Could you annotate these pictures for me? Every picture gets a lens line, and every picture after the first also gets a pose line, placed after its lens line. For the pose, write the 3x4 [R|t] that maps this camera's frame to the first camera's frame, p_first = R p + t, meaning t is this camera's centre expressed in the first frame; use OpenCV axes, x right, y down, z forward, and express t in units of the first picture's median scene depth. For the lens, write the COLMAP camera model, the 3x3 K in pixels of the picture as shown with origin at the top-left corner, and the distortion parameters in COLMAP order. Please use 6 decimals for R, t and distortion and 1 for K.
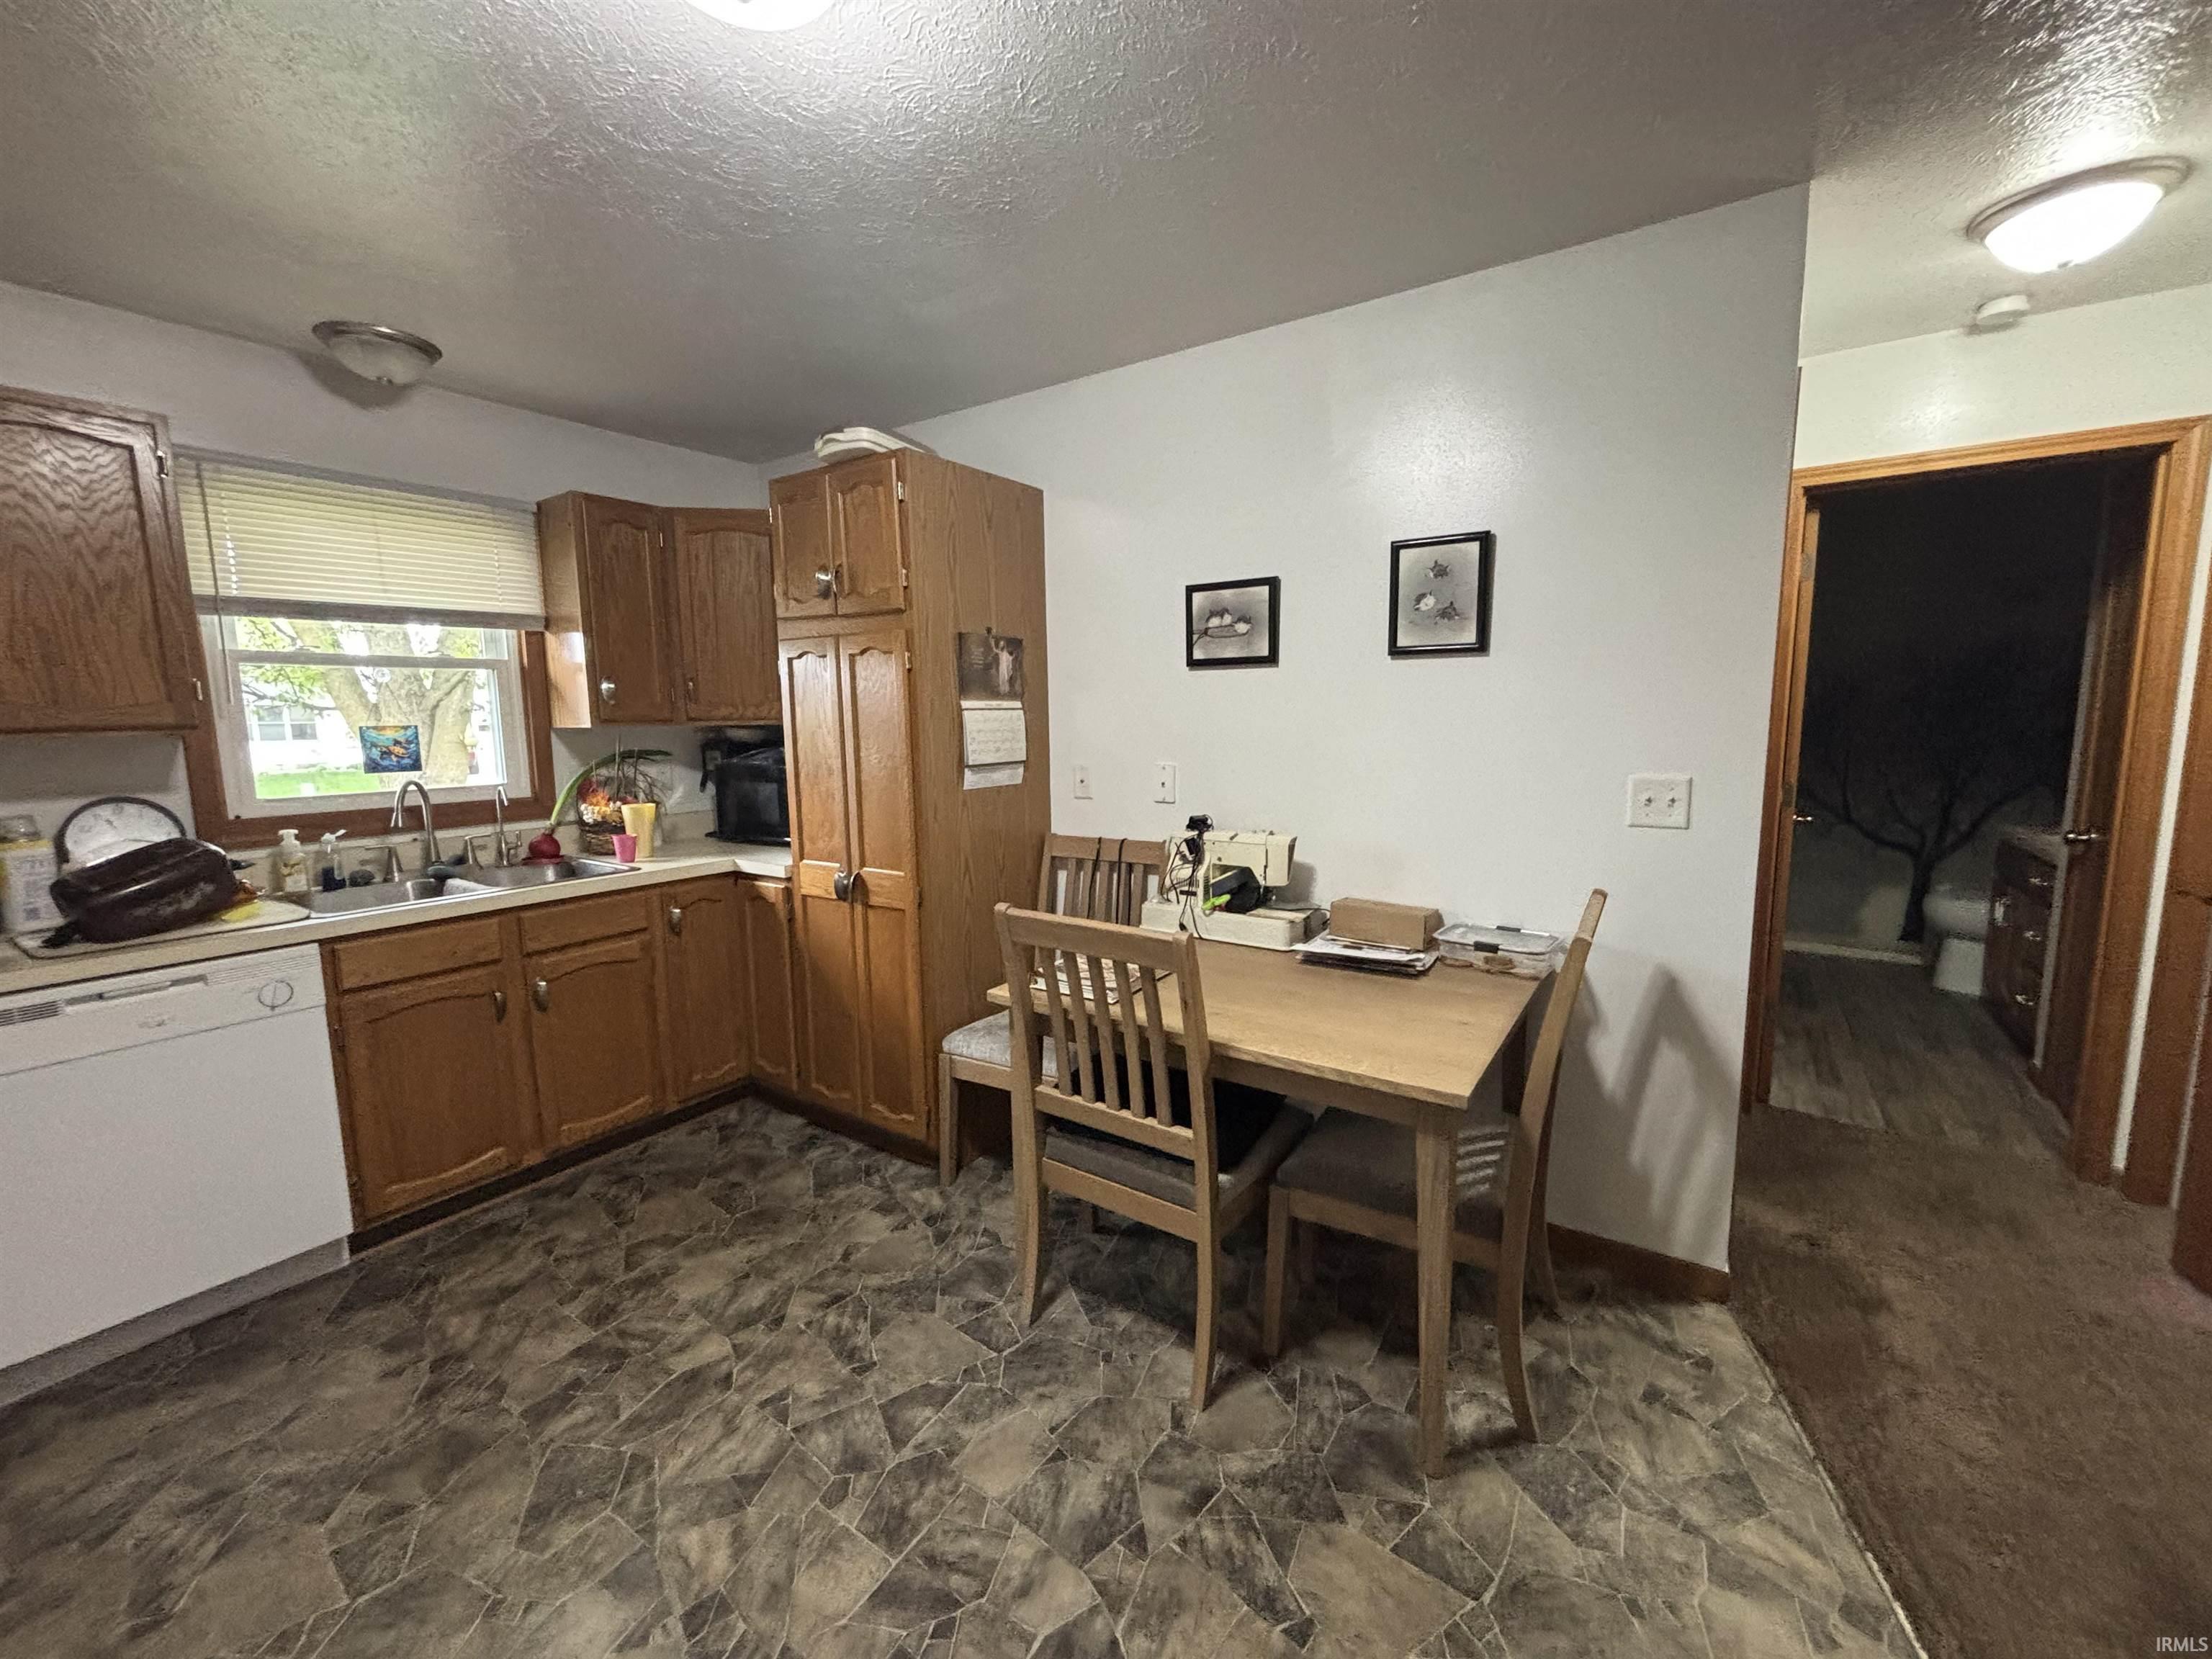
lens RADIAL K [[895.3, 0, 1115.2], [0, 895.3, 825.2], [0, 0, 1]] dist [-0.002970, 0.001172]
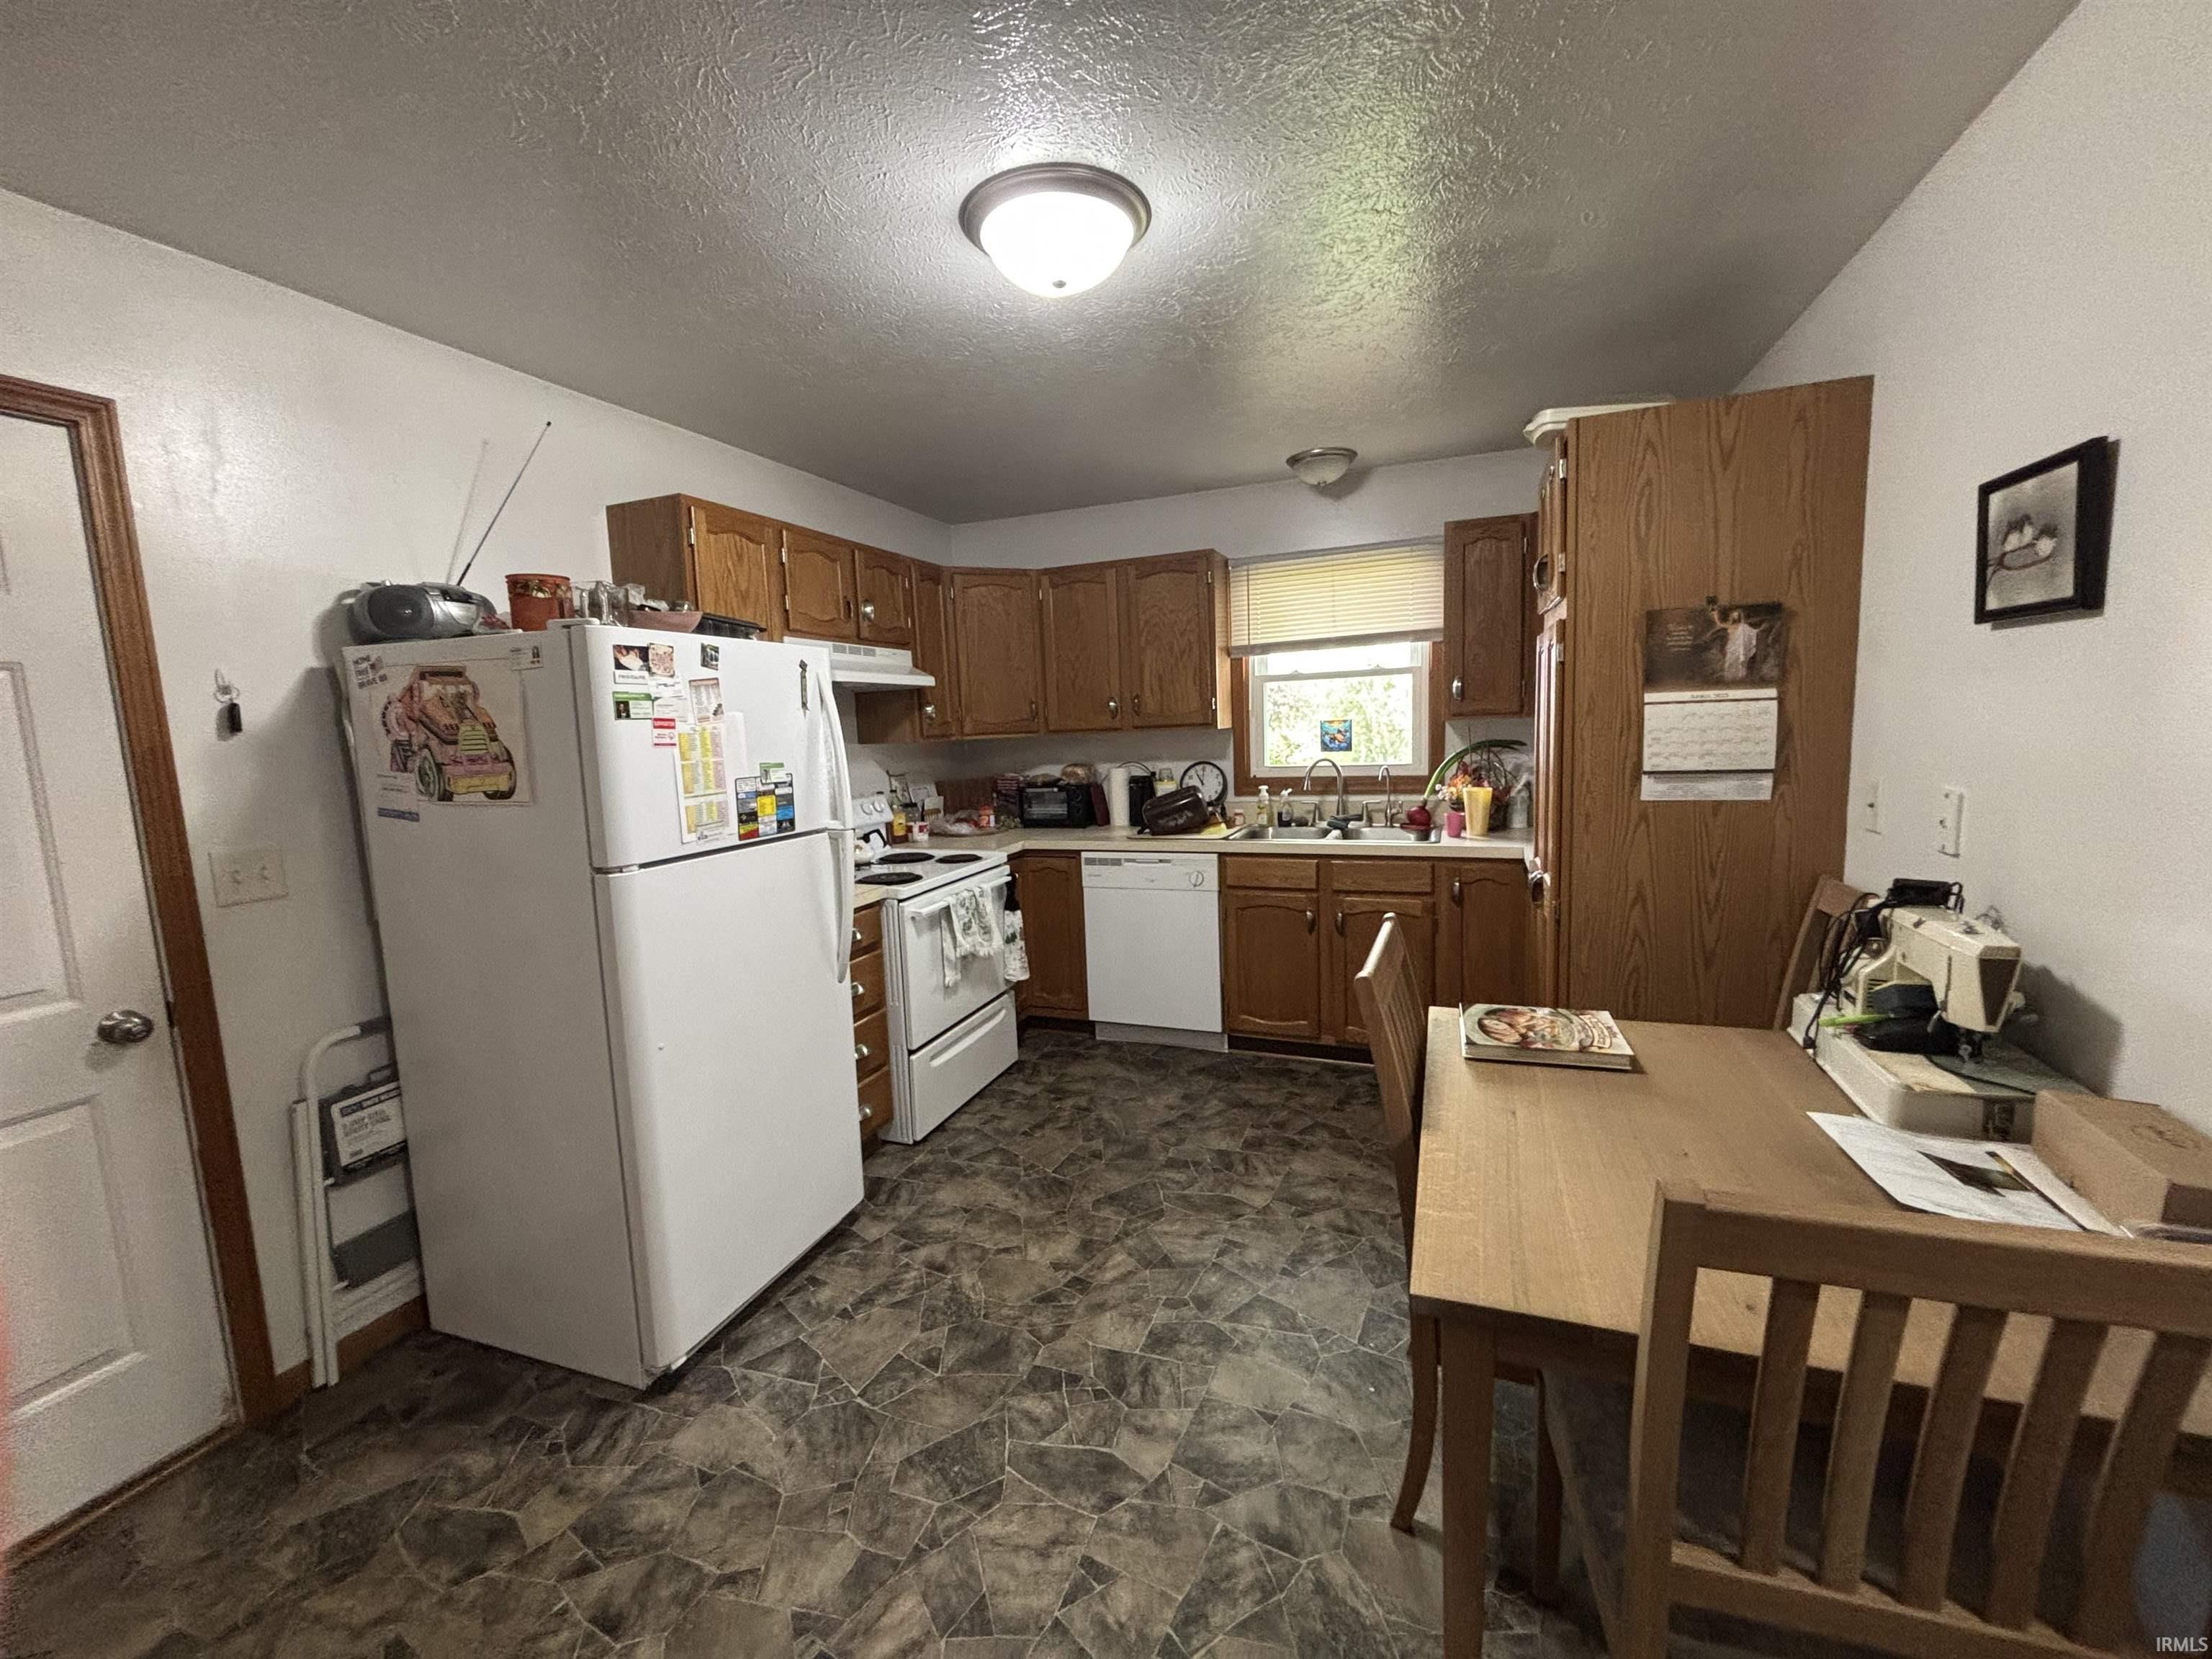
lens RADIAL K [[895.3, 0, 1100.0], [0, 895.3, 828.0], [0, 0, 1]] dist [-0.002970, 0.001172]
pose [[0.215991, 0.121822, -0.968766, 0.579912], [-0.081321, 0.990983, 0.106485, -0.067312], [0.973003, 0.055781, 0.223951, 0.352828]]
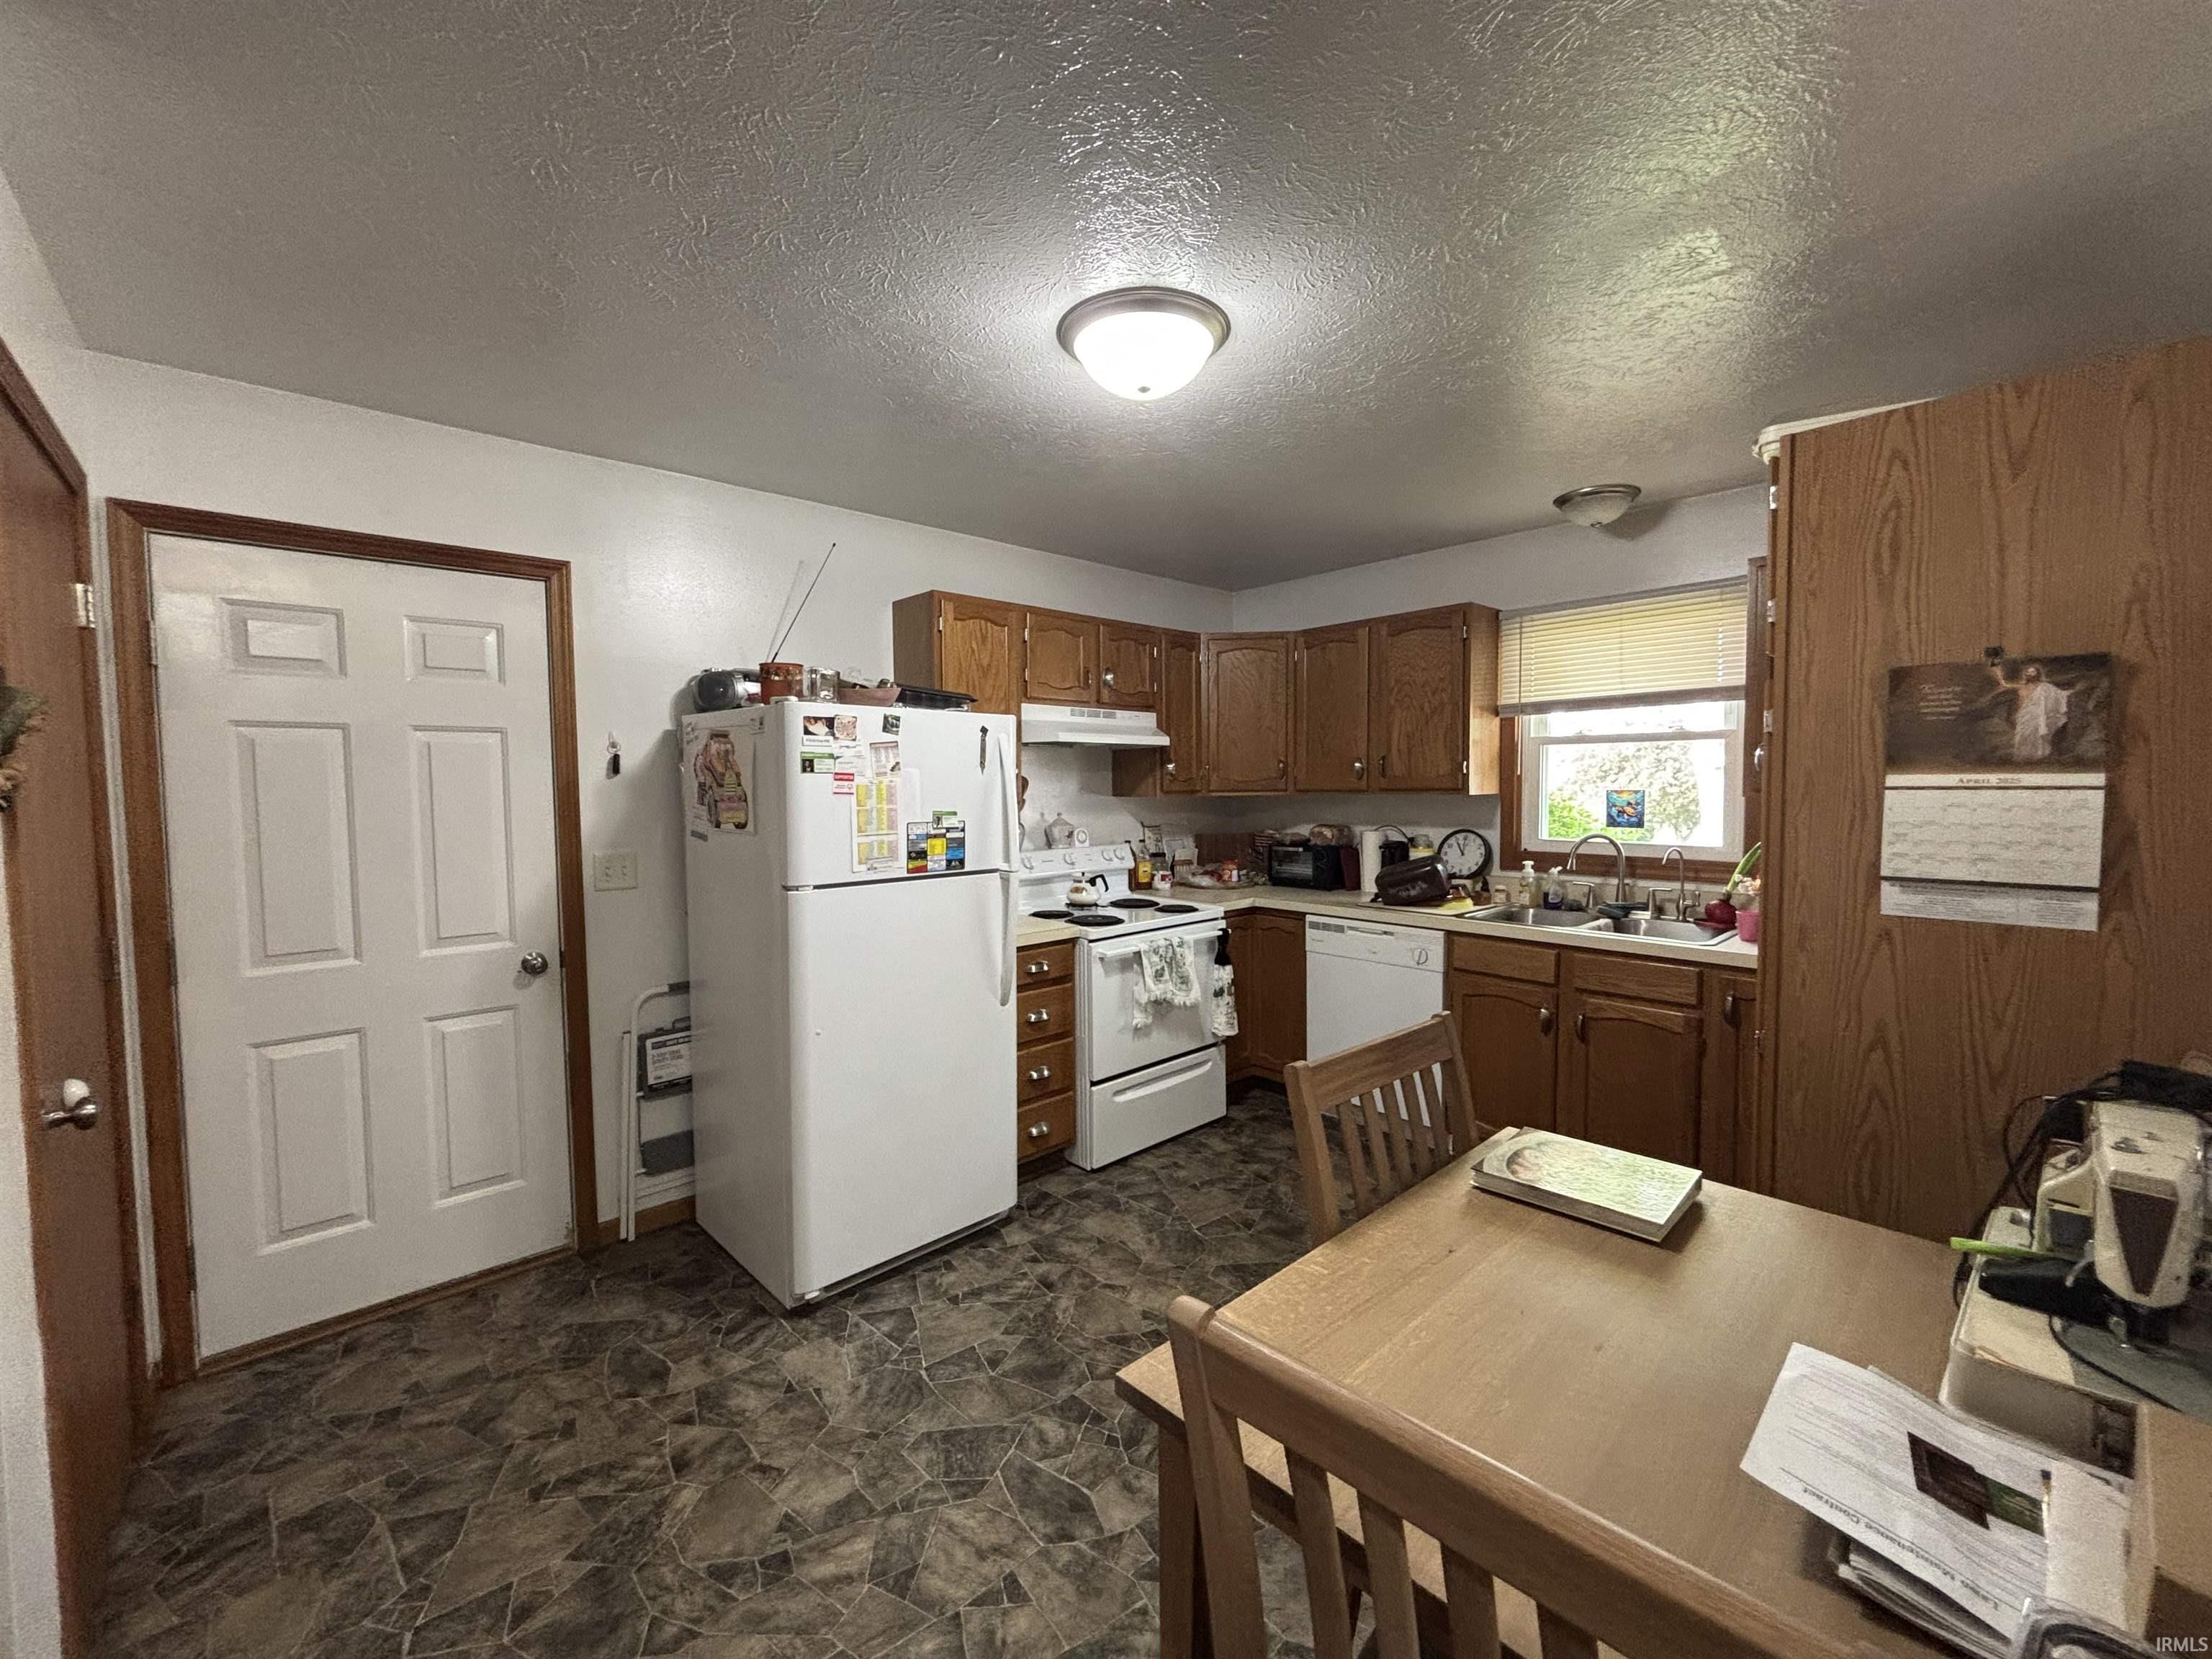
lens RADIAL K [[895.3, 0, 1099.2], [0, 895.3, 827.5], [0, 0, 1]] dist [-0.002970, 0.001172]
pose [[-0.240149, 0.065895, -0.968497, 0.623085], [-0.105539, 0.990007, 0.093528, -0.109592], [0.964982, 0.124675, -0.230795, 0.655476]]
